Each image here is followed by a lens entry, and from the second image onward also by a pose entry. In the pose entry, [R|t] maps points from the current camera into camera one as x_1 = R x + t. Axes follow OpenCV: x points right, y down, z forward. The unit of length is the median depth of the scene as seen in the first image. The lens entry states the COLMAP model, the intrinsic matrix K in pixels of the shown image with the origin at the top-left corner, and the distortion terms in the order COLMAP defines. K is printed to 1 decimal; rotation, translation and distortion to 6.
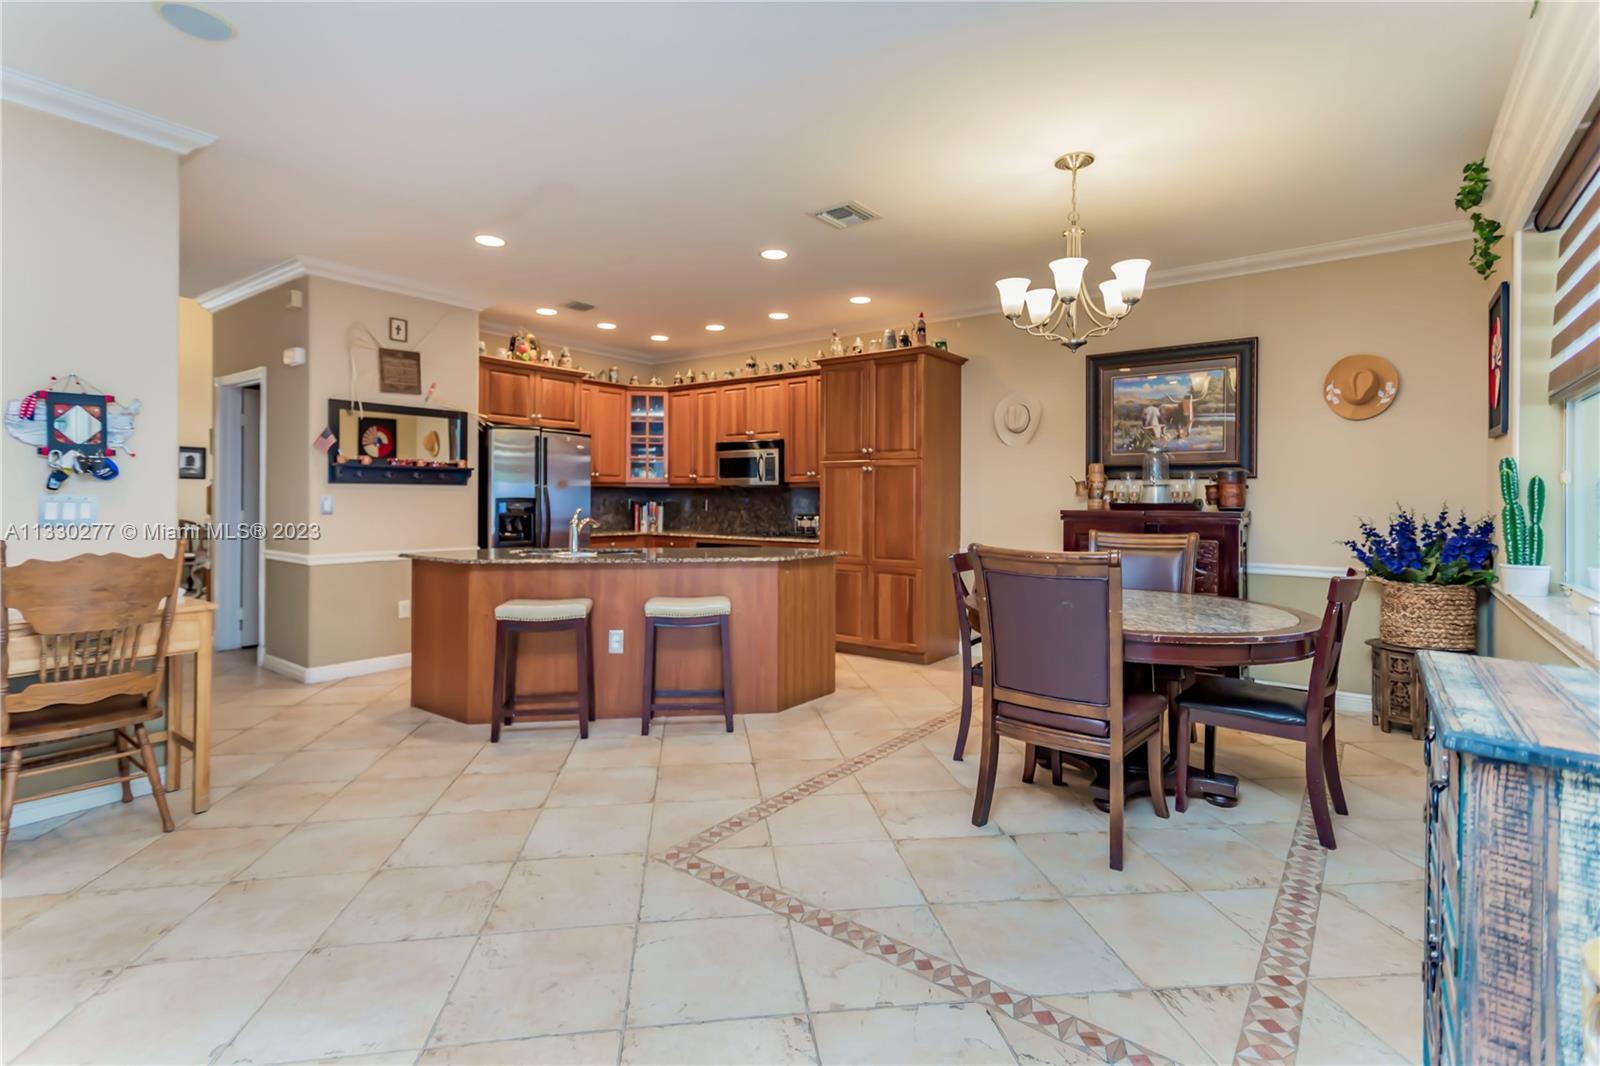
lens RADIAL K [[751.7, 0, 831.7], [0, 751.7, 491.5], [0, 0, 1]] dist [0.017003, 0.000113]
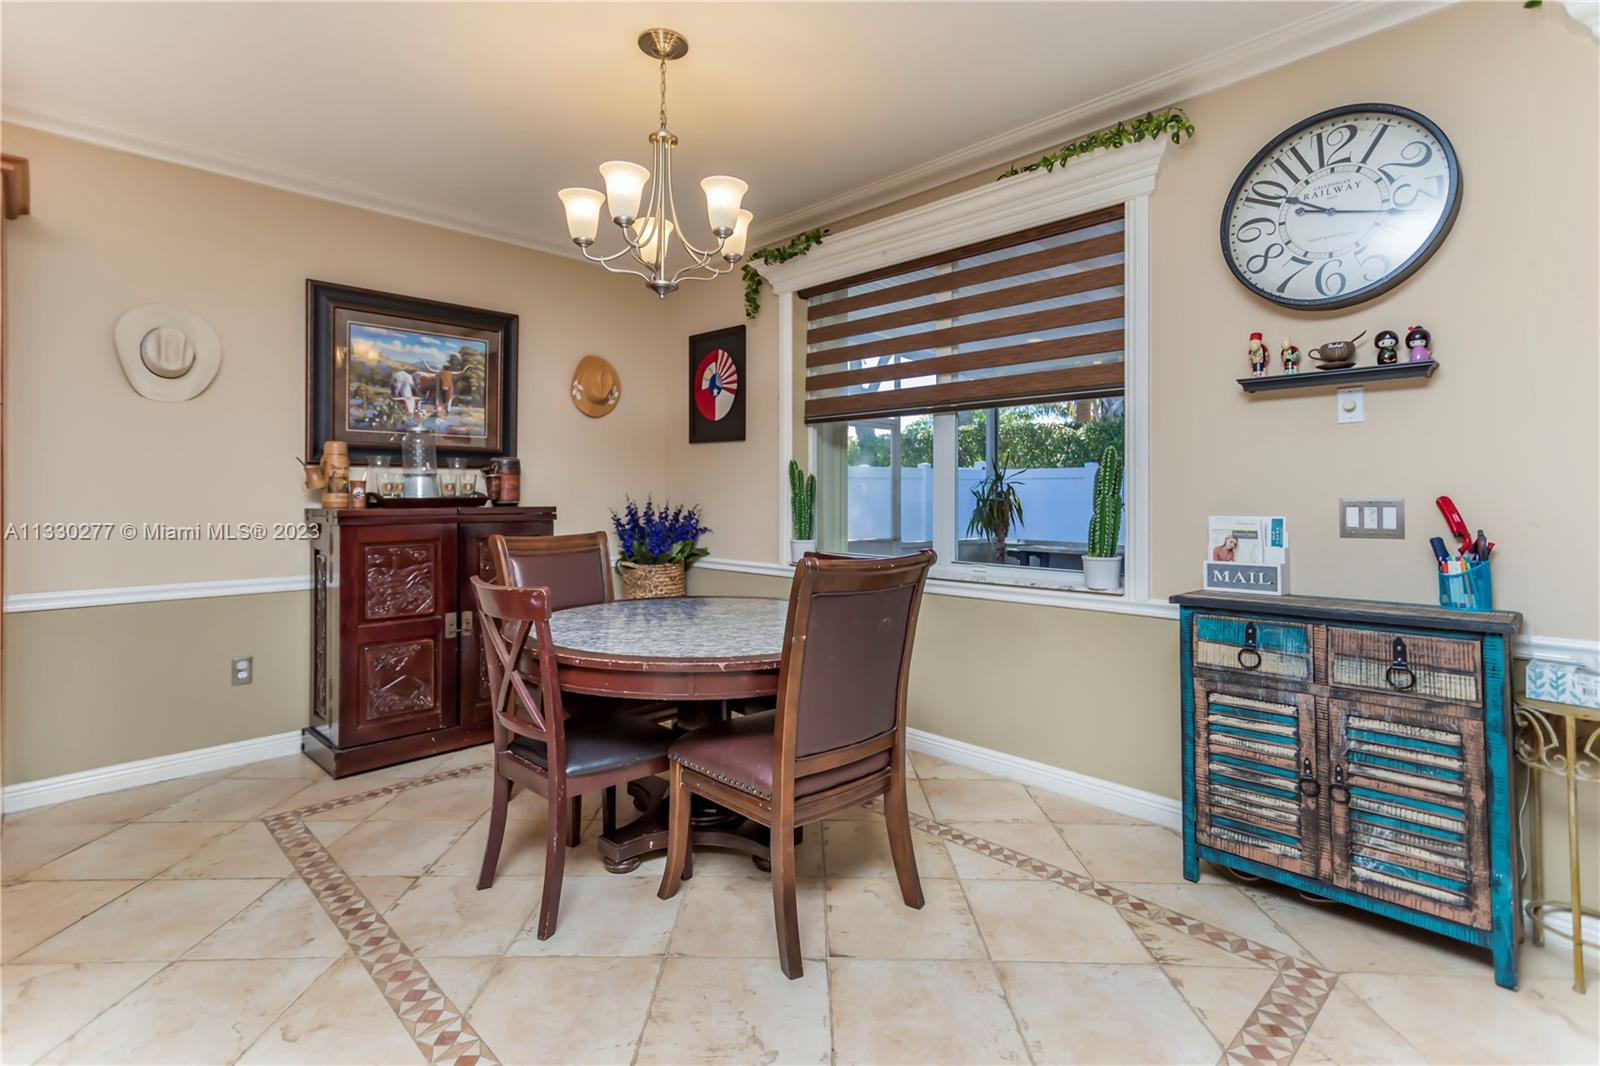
lens RADIAL K [[759.4, 0, 759.2], [0, 759.4, 491.0], [0, 0, 1]] dist [0.018476, -0.000013]
pose [[0.194250, -0.000746, 0.980952, -0.255264], [-0.004755, 0.999987, 0.001702, 0.005004], [-0.980941, -0.004995, 0.194243, 0.479216]]
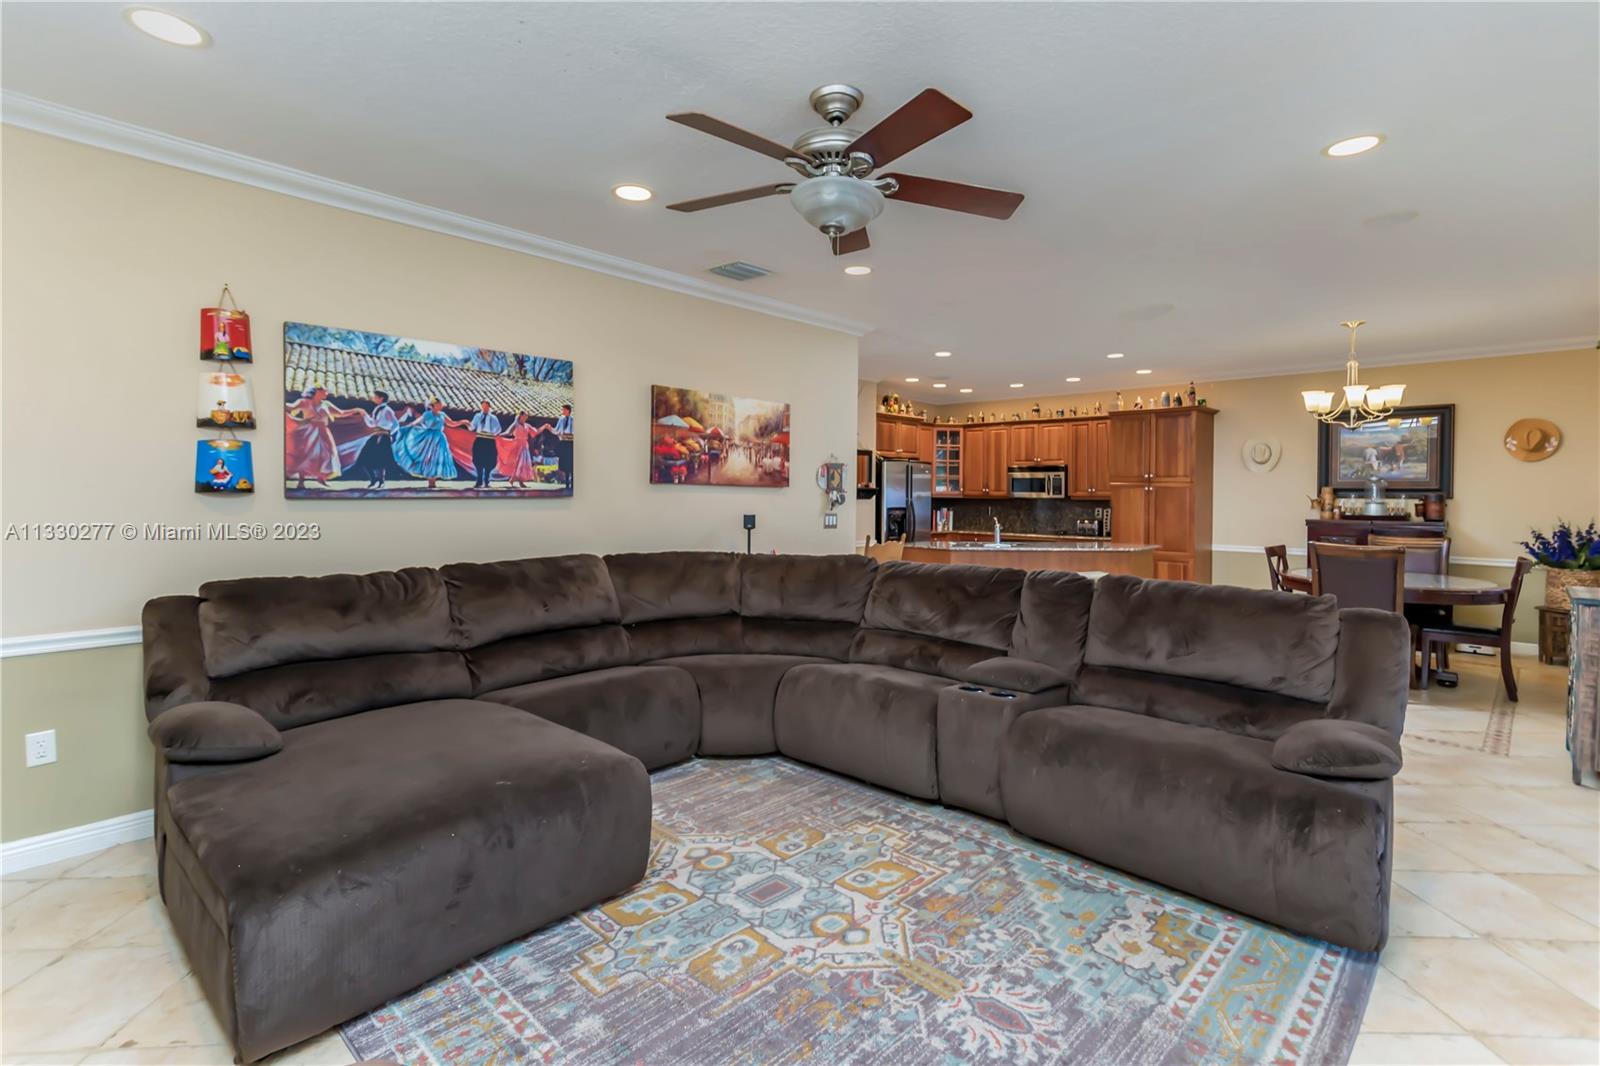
lens RADIAL K [[770.2, 0, 819.8], [0, 770.2, 492.7], [0, 0, 1]] dist [0.017788, 0.000094]
pose [[0.992114, 0.002253, -0.125317, -0.427436], [-0.001298, 0.999970, 0.007701, -0.036066], [0.125330, -0.007478, 0.992087, -0.600335]]
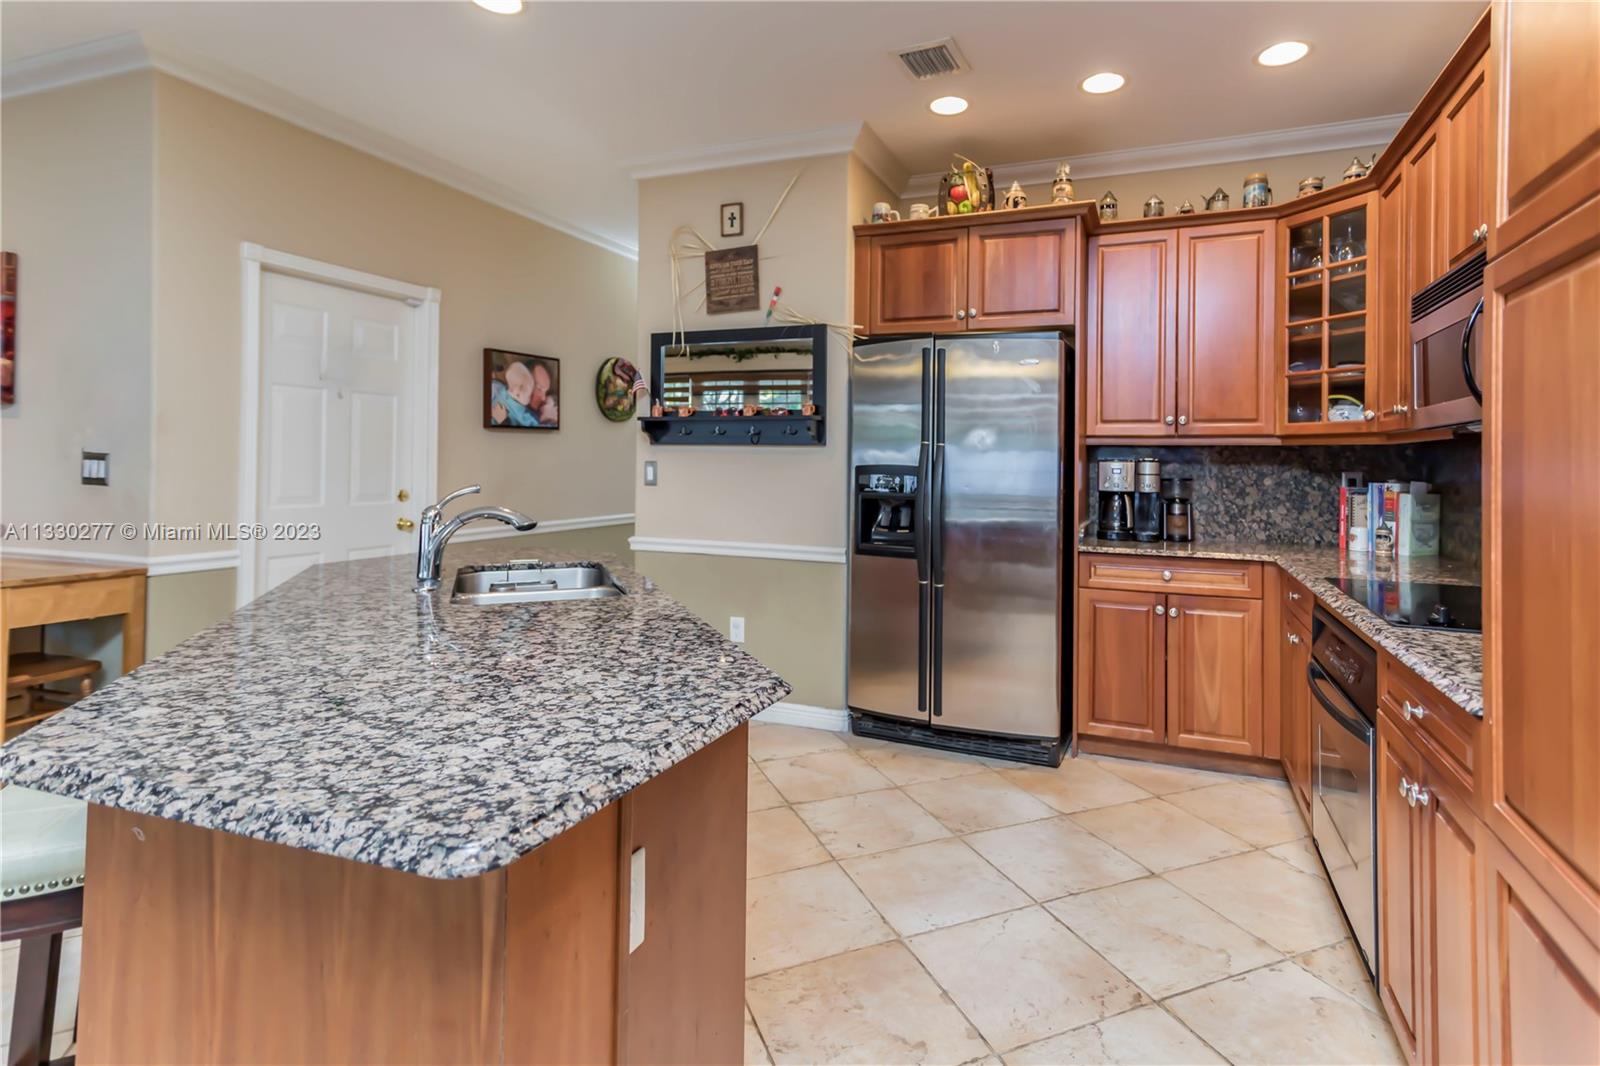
lens RADIAL K [[797.6, 0, 847.0], [0, 797.6, 456.3], [0, 0, 1]] dist [0.021461, 0.000084]
pose [[0.246302, -0.015903, -0.969063, 0.152470], [-0.004669, 0.999834, -0.017595, 0.013346], [0.969182, 0.008859, 0.246187, 0.920149]]
